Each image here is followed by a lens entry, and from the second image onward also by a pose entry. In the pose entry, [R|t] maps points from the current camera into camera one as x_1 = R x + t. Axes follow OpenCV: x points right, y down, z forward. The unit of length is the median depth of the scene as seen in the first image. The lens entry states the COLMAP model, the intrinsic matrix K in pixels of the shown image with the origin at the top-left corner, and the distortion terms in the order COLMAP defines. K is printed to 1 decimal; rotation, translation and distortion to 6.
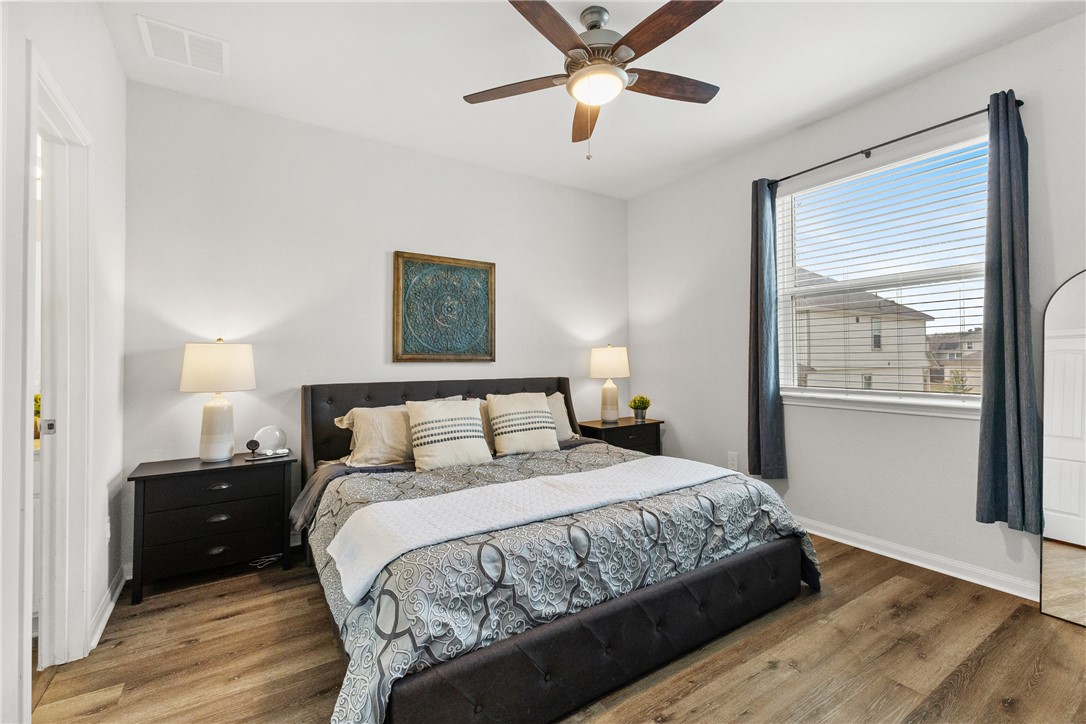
lens RADIAL K [[472.2, 0, 550.4], [0, 472.2, 356.1], [0, 0, 1]] dist [0.002512, 0.000491]
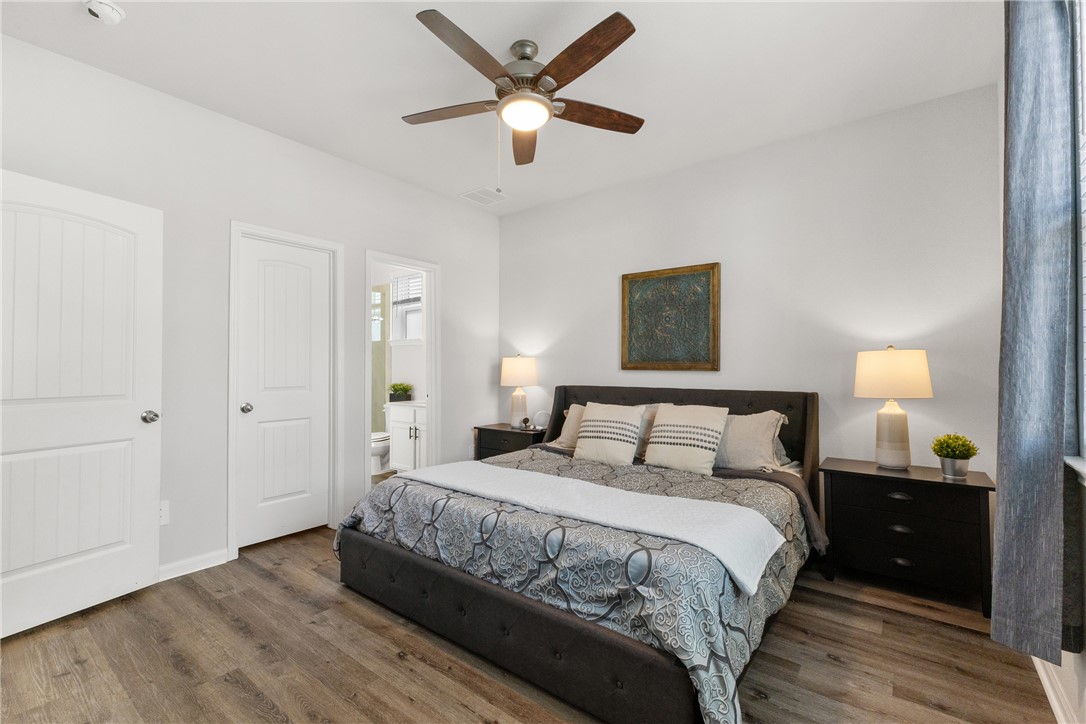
lens RADIAL K [[472.2, 0, 552.8], [0, 472.2, 364.7], [0, 0, 1]] dist [0.002512, 0.000491]
pose [[0.331078, 0.002355, -0.943601, 0.832798], [0.004411, 0.999982, 0.004043, -0.005815], [0.943593, -0.005501, 0.331061, 0.517394]]
